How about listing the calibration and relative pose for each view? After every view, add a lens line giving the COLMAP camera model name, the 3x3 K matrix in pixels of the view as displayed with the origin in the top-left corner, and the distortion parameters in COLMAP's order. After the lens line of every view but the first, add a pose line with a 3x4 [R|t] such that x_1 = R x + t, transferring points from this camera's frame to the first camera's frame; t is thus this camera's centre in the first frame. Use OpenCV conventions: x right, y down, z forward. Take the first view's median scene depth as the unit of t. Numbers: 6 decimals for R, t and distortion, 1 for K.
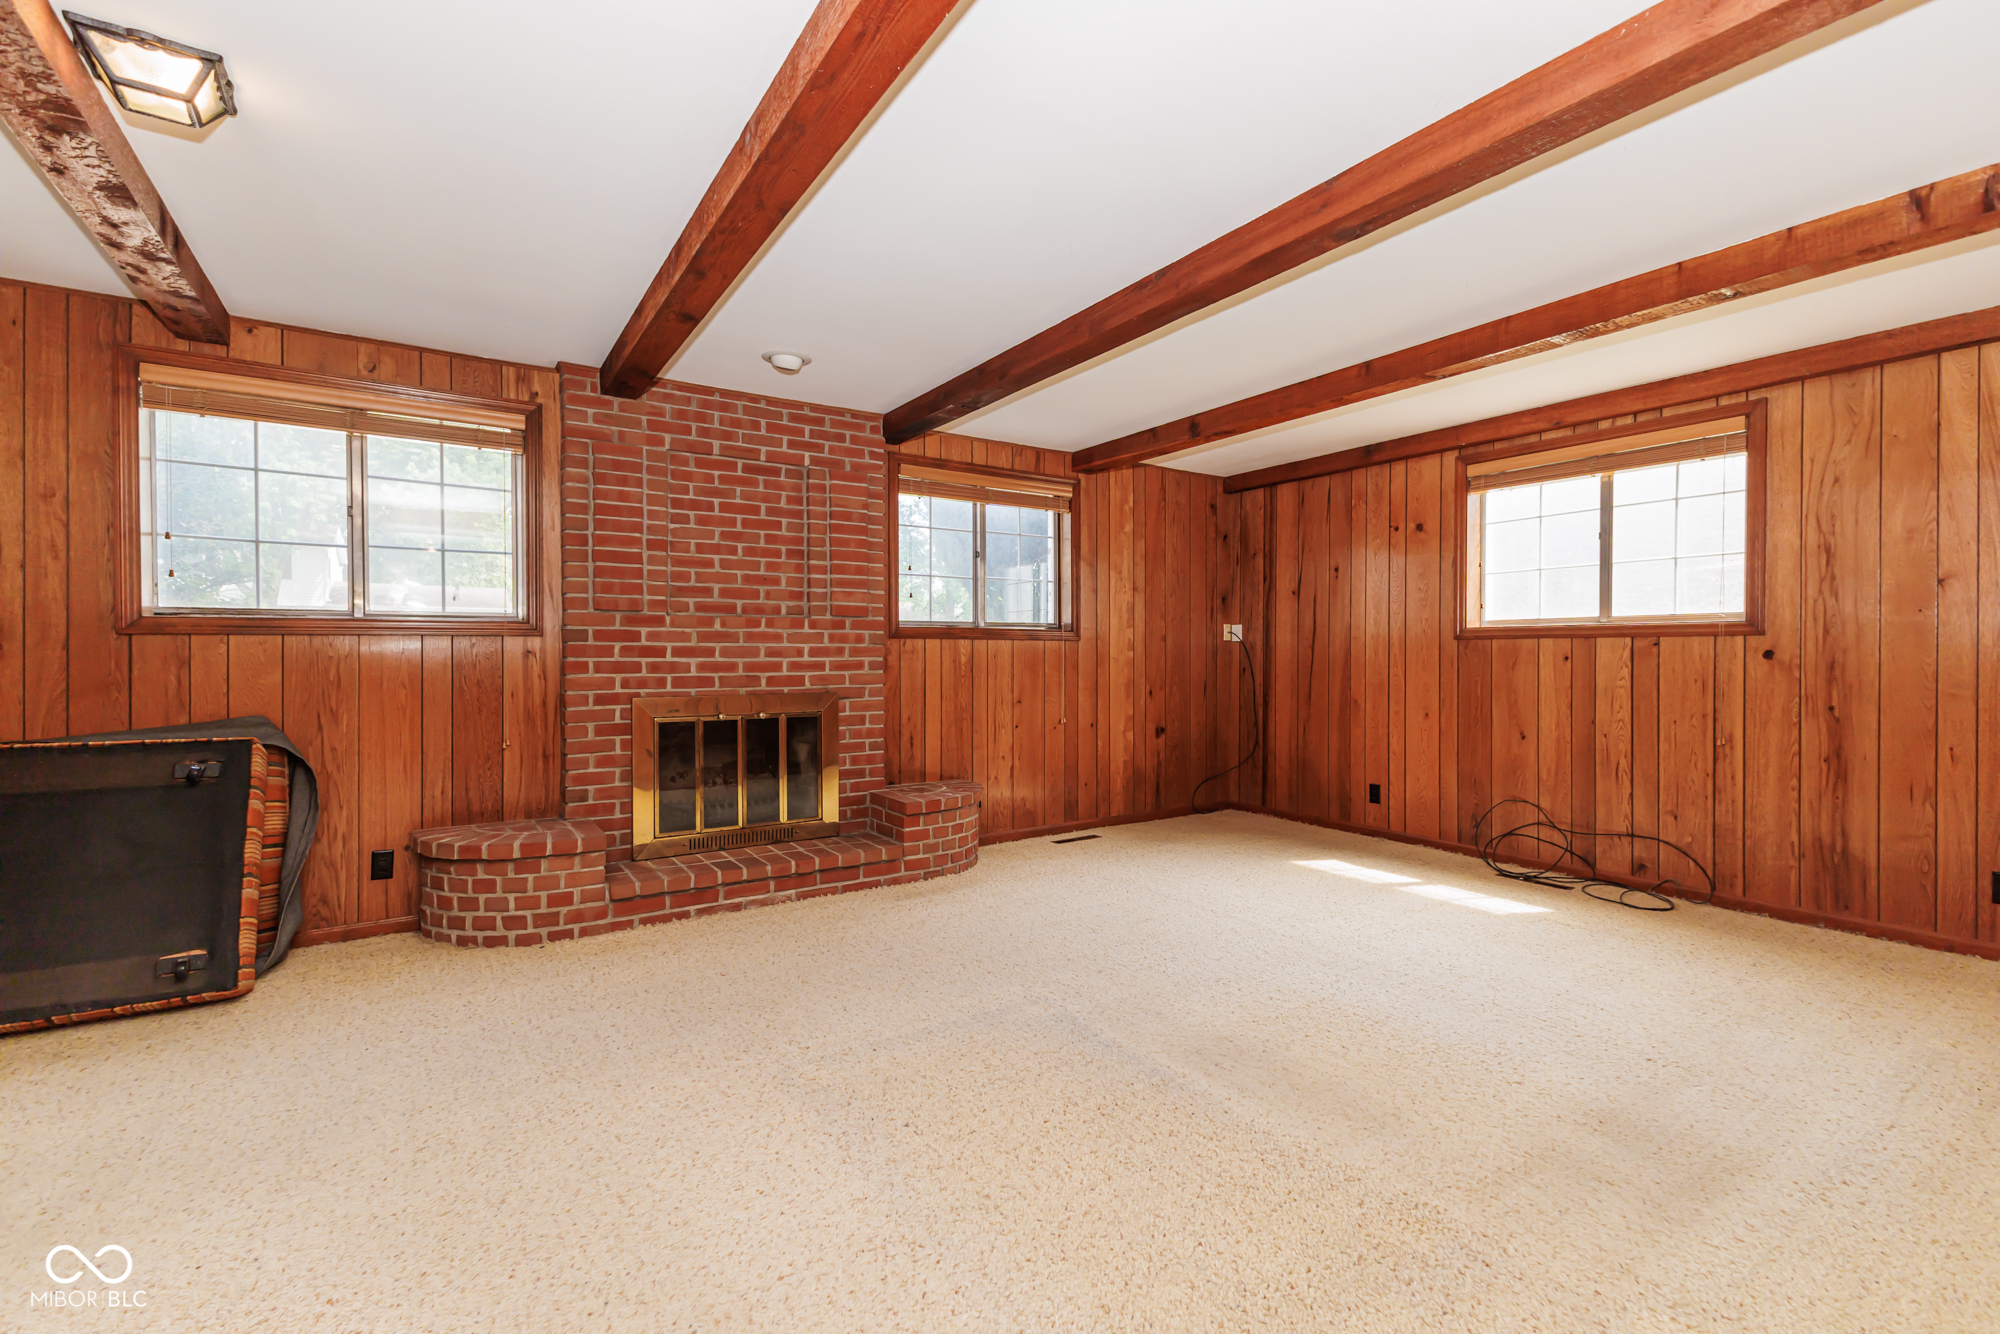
lens RADIAL K [[889.9, 0, 1026.3], [0, 889.9, 664.2], [0, 0, 1]] dist [0.006906, 0.000476]
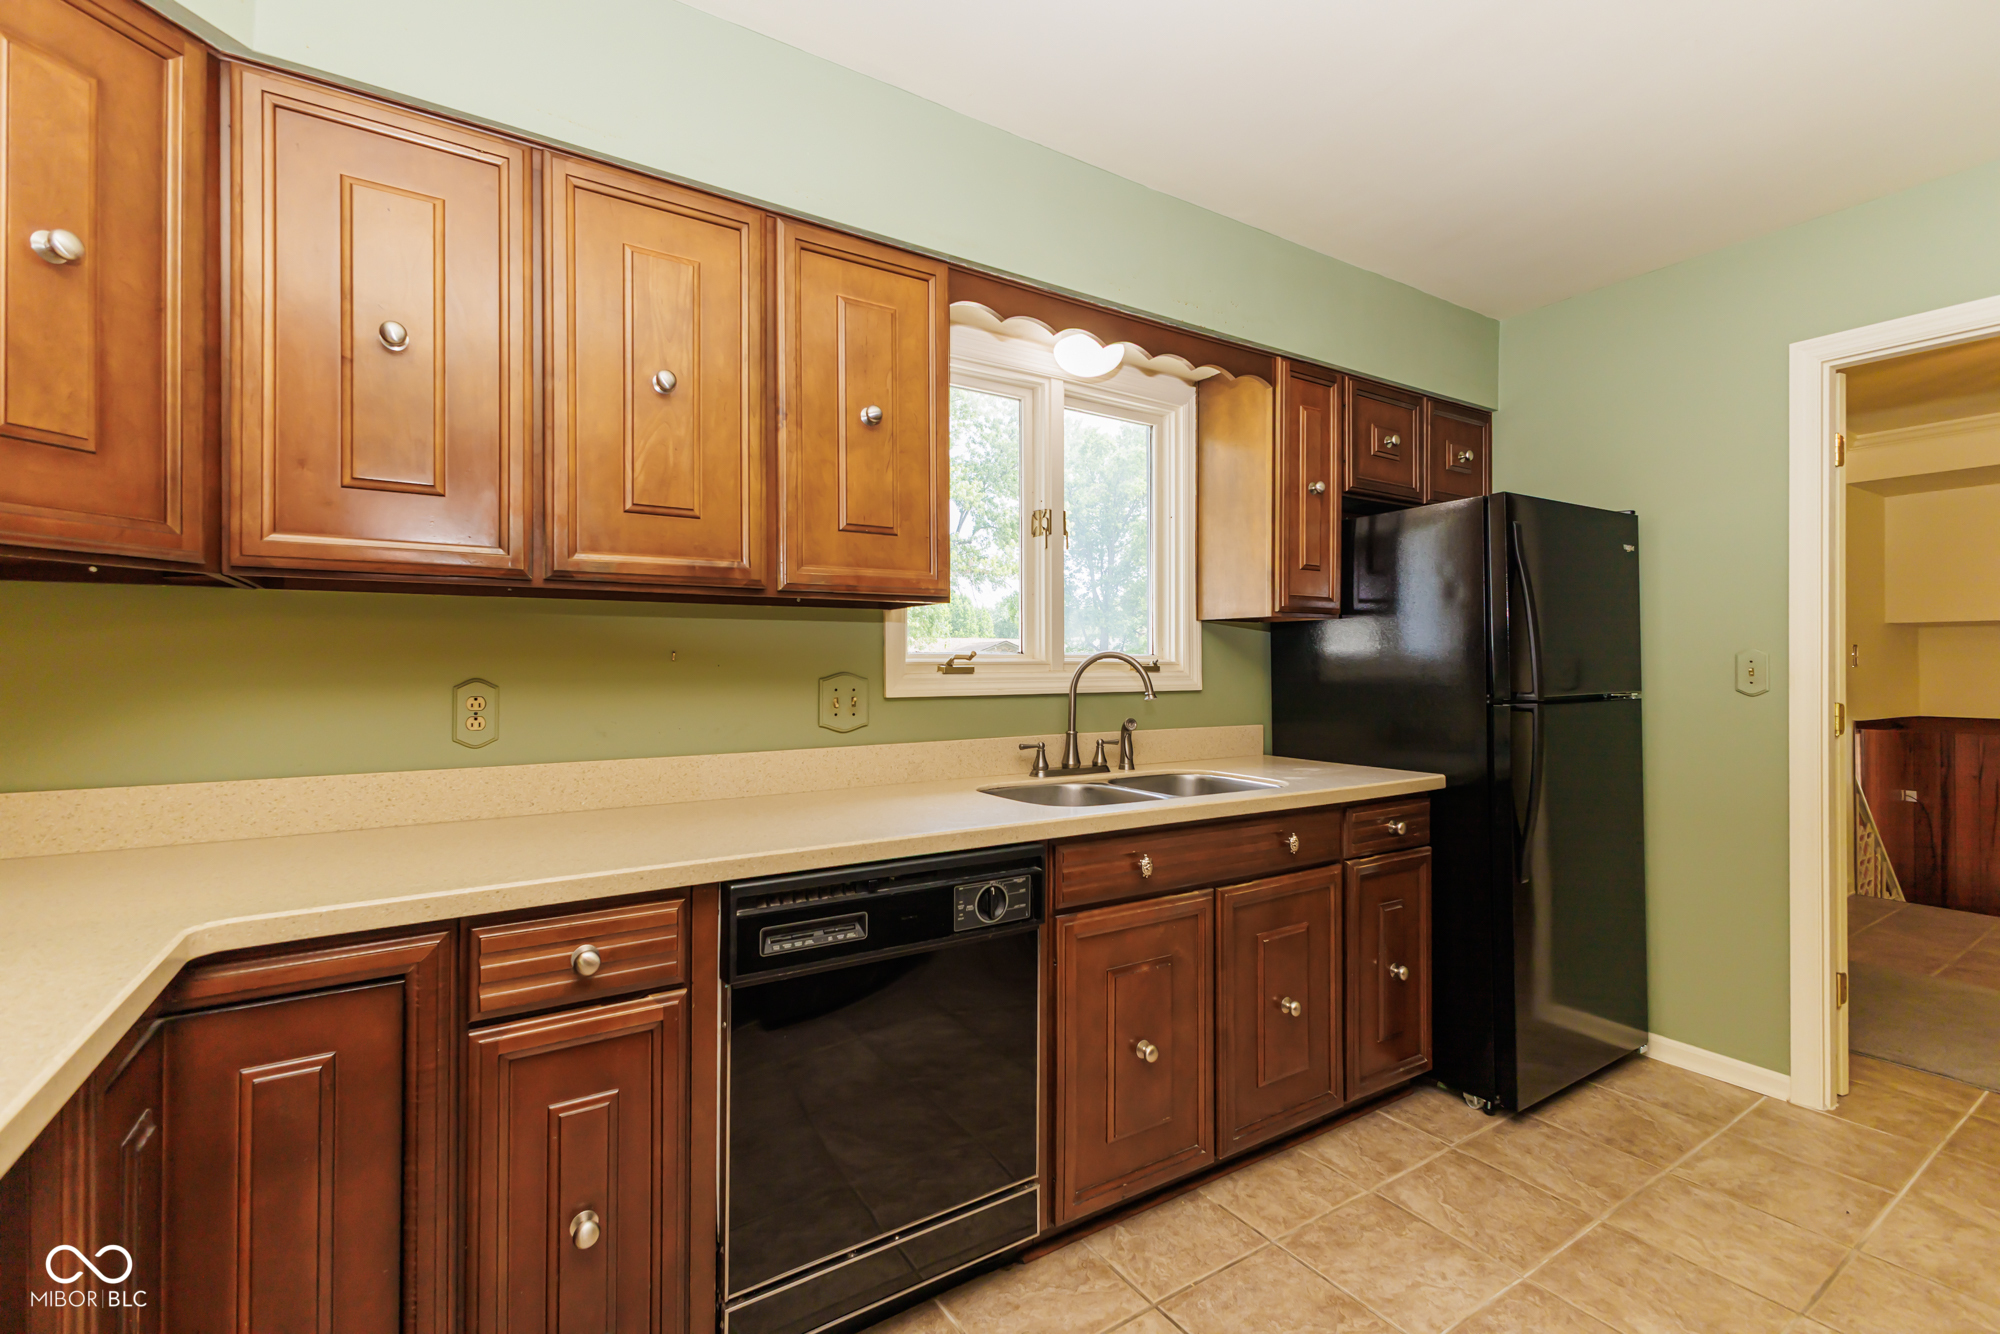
lens RADIAL K [[898.8, 0, 992.7], [0, 898.8, 666.9], [0, 0, 1]] dist [0.007622, 0.000813]
pose [[0.999187, -0.000265, -0.040305, -1.959225], [-0.000265, 0.999914, -0.013132, -0.359154], [0.040305, 0.013132, 0.999101, -0.987980]]
